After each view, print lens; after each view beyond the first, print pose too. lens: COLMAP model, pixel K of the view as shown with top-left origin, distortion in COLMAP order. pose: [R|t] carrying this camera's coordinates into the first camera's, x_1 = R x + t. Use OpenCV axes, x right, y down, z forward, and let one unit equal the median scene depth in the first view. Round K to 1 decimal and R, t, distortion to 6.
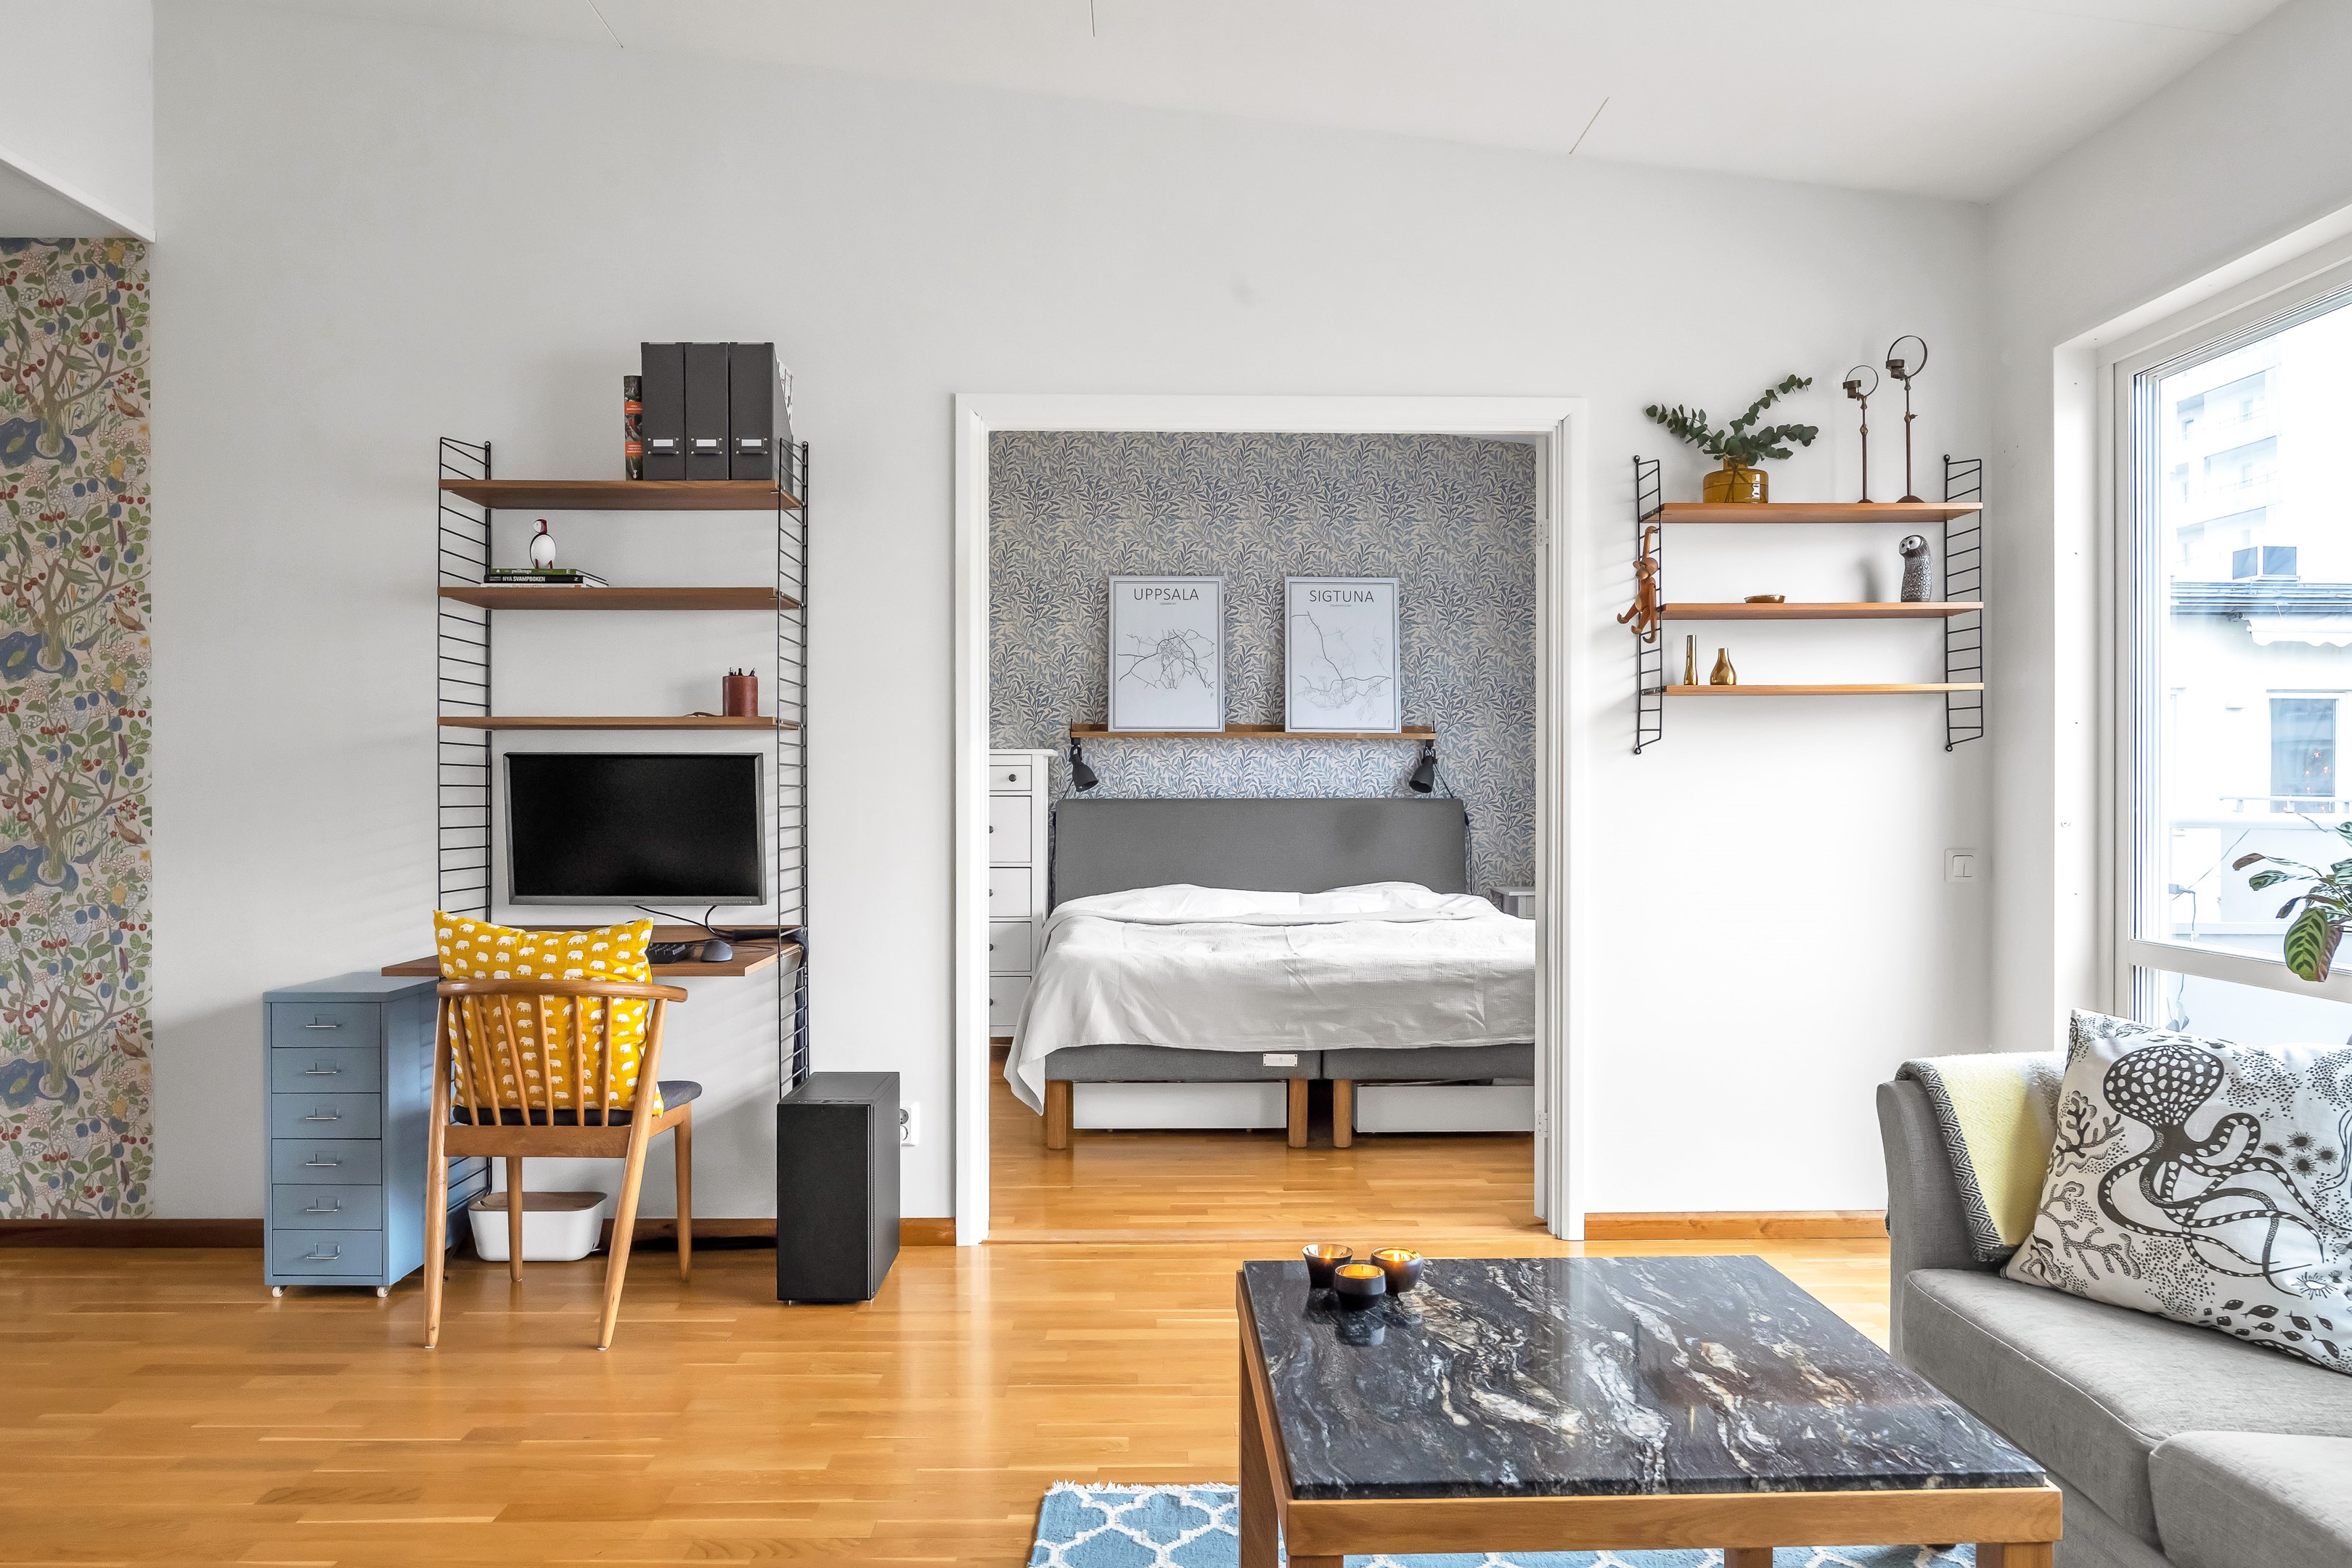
lens RADIAL K [[1659.2, 0, 1176.4], [0, 1659.2, 784.3], [0, 0, 1]] dist [-0.029636, 0.011446]
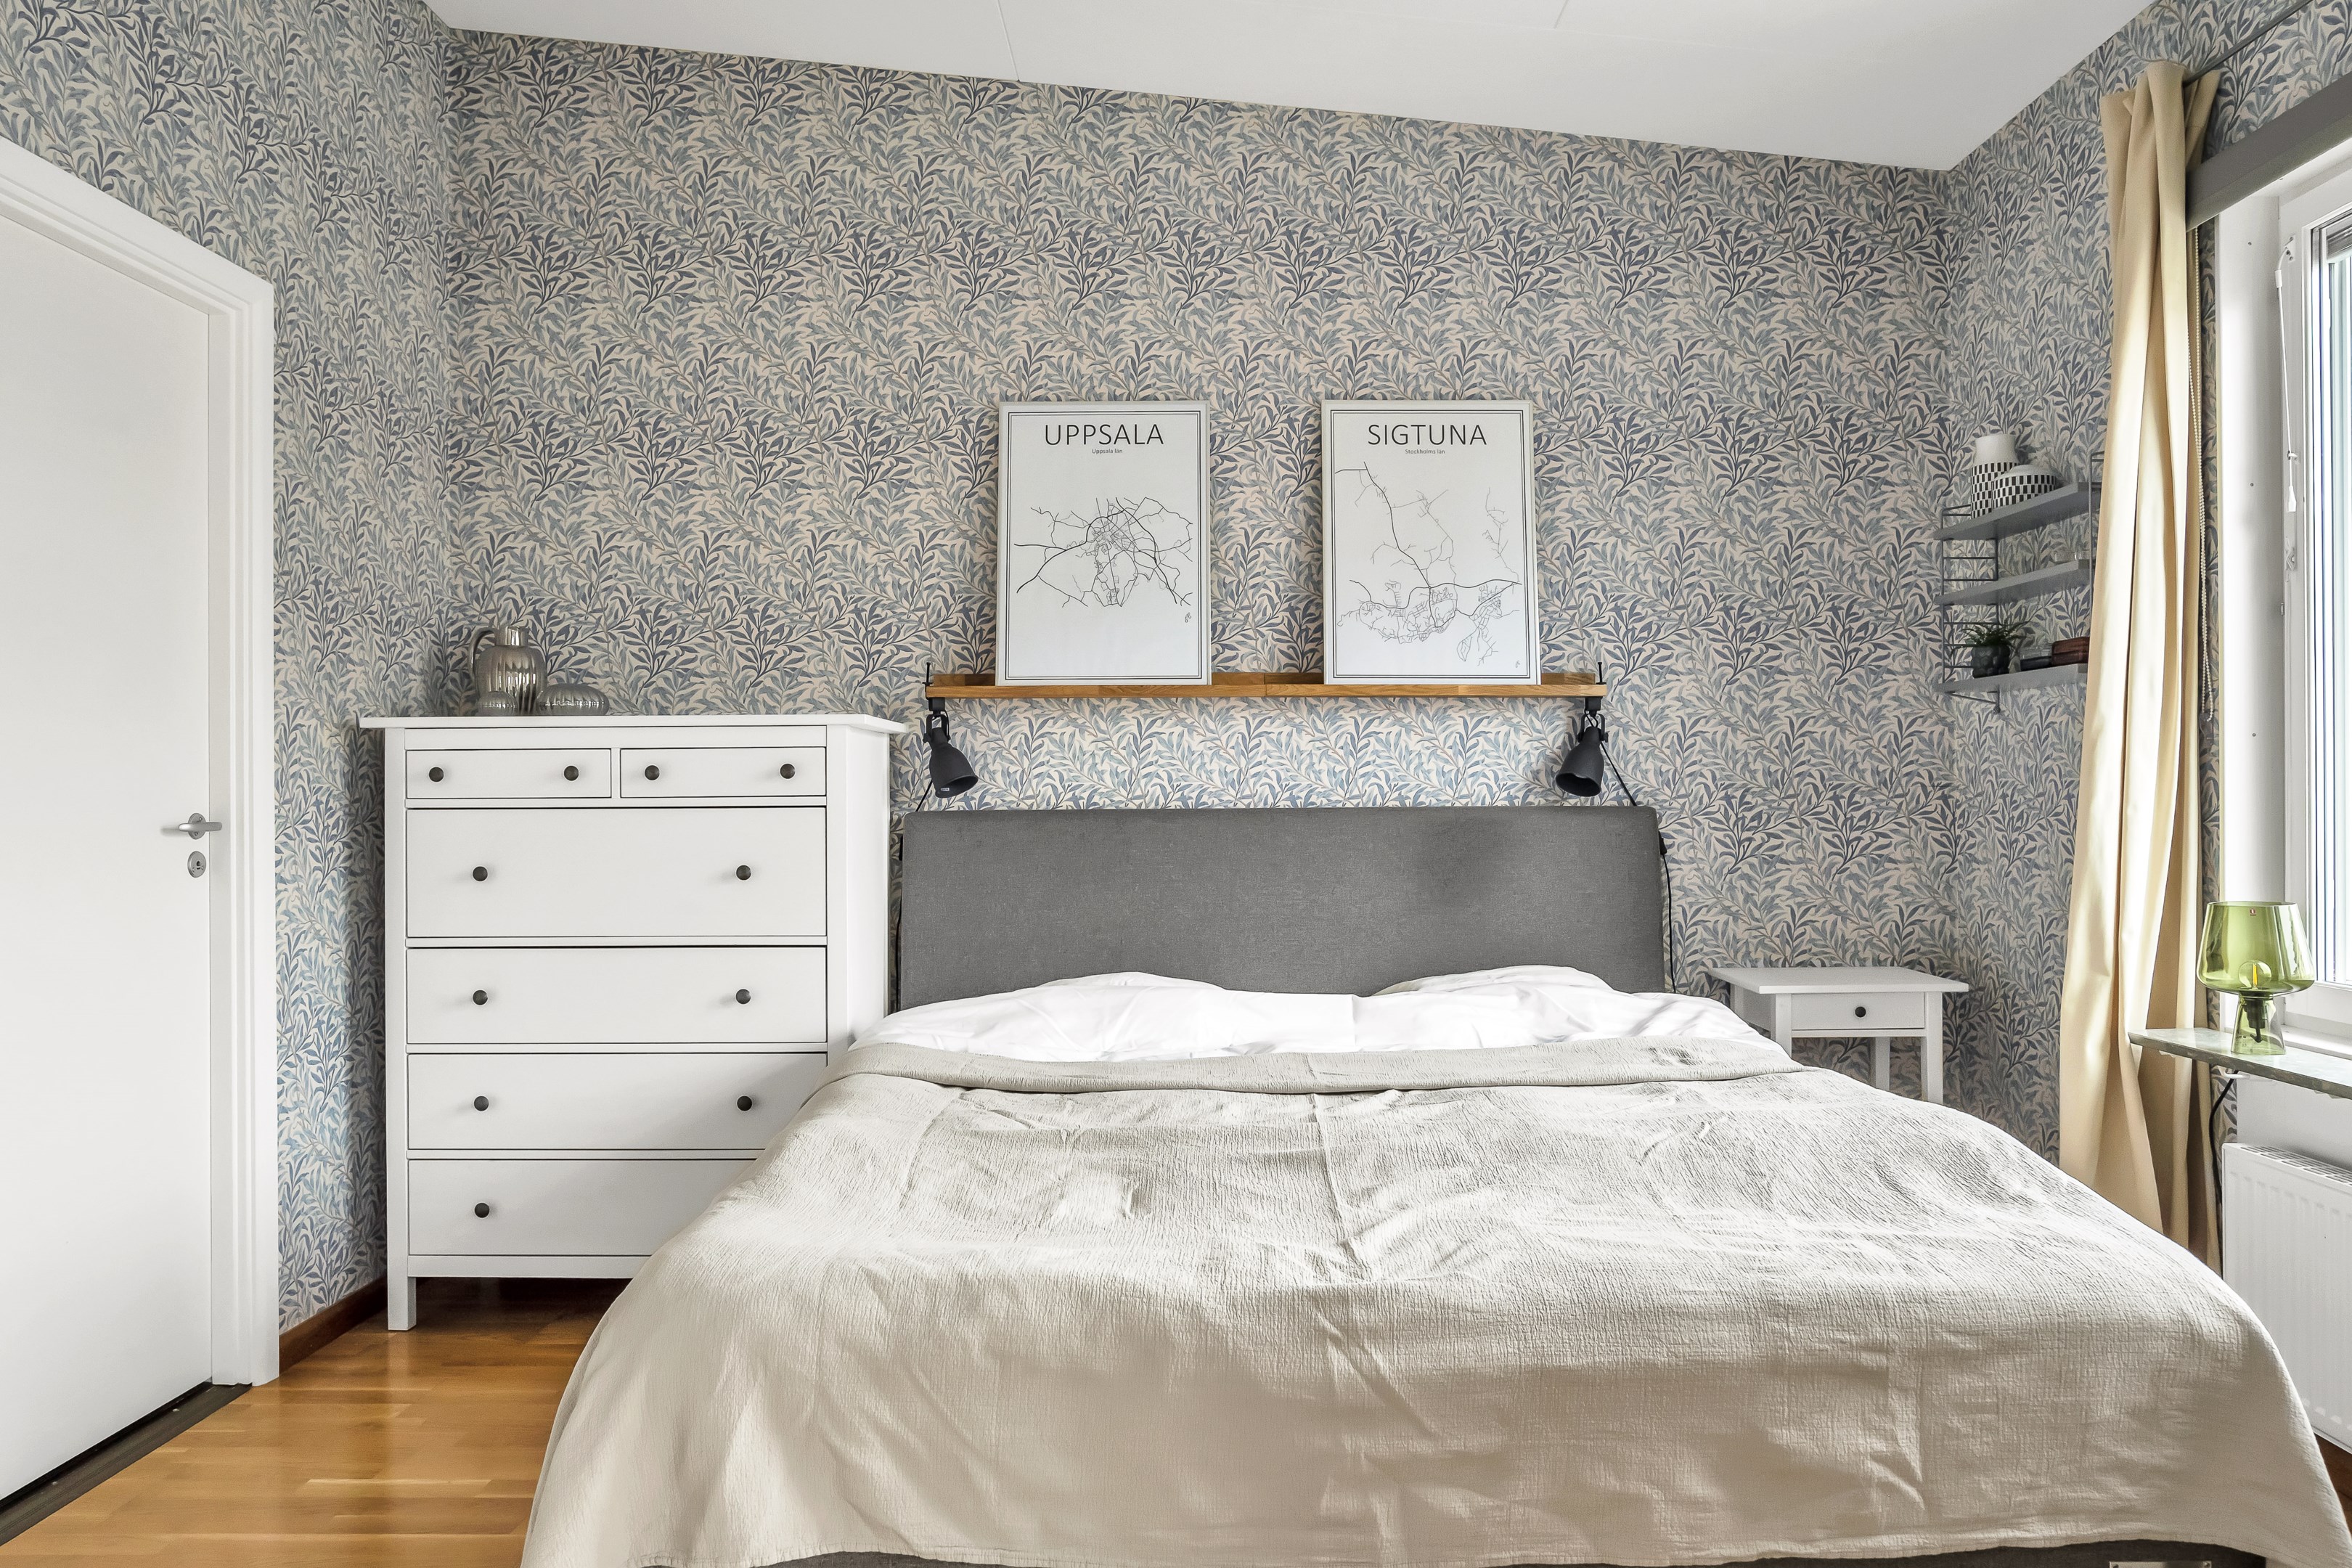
lens RADIAL K [[1651.2, 0, 1176.0], [0, 1651.2, 784.2], [0, 0, 1]] dist [-0.020408, 0.003462]
pose [[0.999562, -0.006068, -0.028977, 0.032634], [0.005955, 0.999974, -0.003986, 0.002607], [0.029000, 0.003812, 0.999572, 0.460176]]
